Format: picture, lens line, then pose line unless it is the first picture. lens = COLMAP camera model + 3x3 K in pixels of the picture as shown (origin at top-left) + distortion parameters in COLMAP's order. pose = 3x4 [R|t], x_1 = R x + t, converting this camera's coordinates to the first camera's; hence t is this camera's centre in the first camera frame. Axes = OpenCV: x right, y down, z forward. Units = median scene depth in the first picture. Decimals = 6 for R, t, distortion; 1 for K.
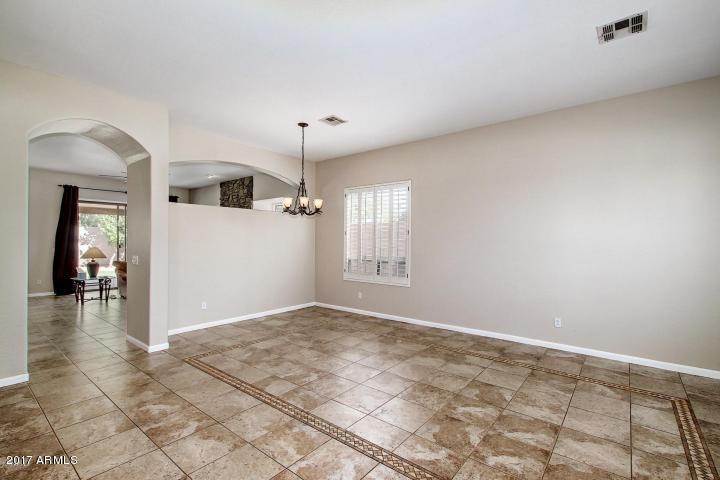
lens RADIAL K [[336.5, 0, 364.1], [0, 336.5, 241.7], [0, 0, 1]] dist [-0.005173, -0.001875]
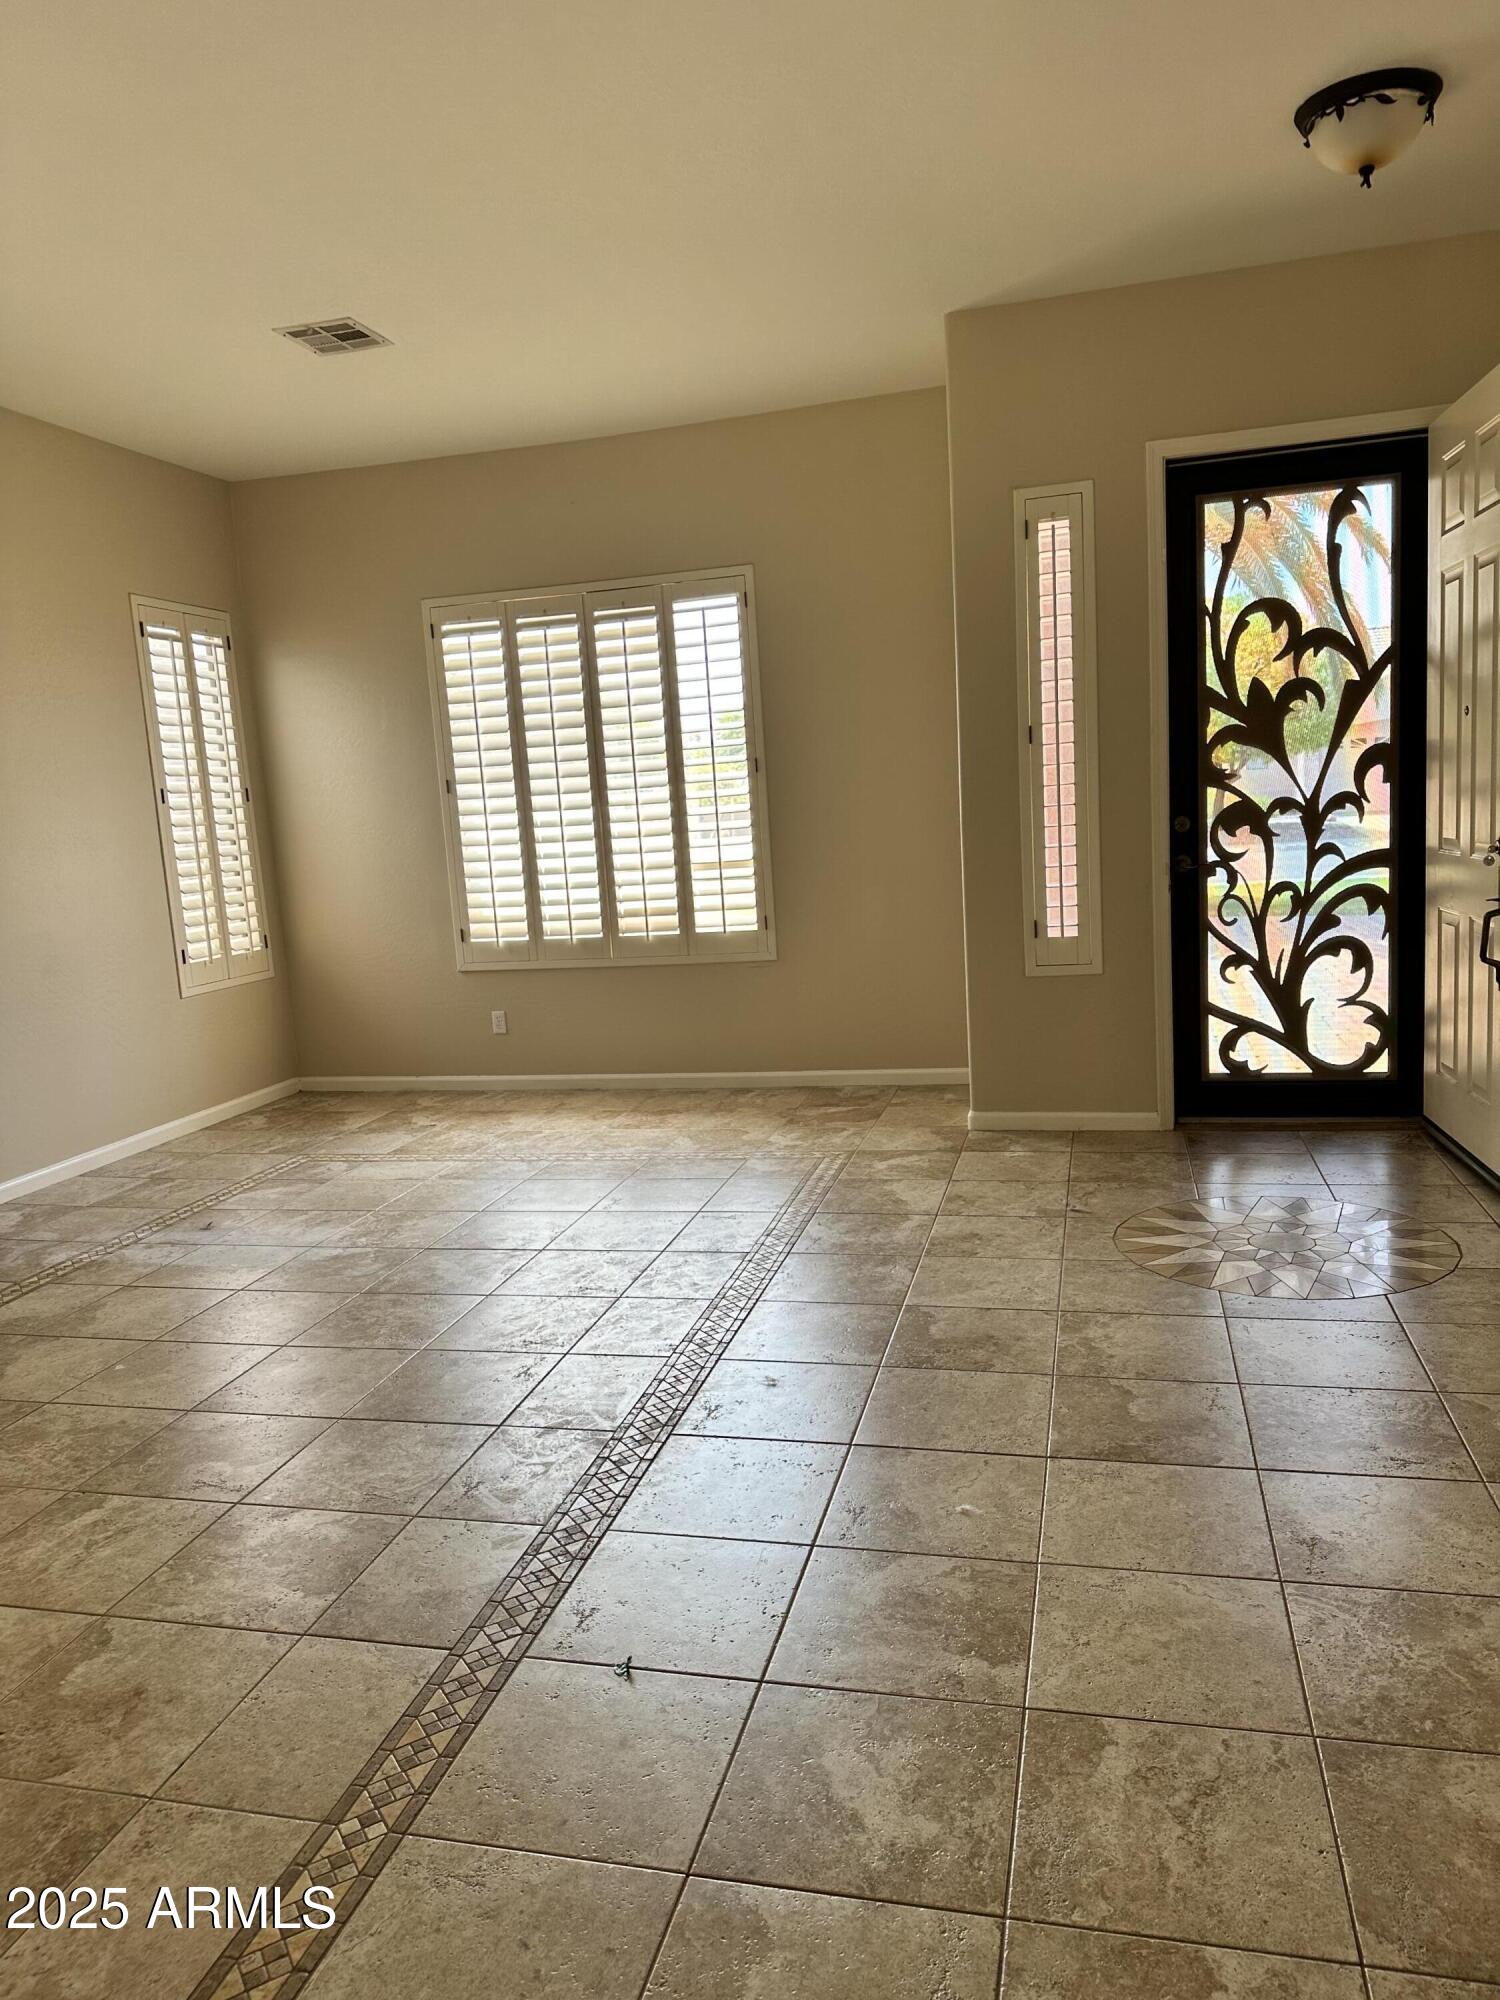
lens RADIAL K [[1397.7, 0, 743.4], [0, 1397.7, 997.1], [0, 0, 1]] dist [0.001469, 0.000760]
pose [[-0.409864, -0.108887, 0.905624, -1.097032], [0.061450, 0.987298, 0.146518, -0.007542], [-0.910074, 0.115703, -0.397967, 1.191436]]
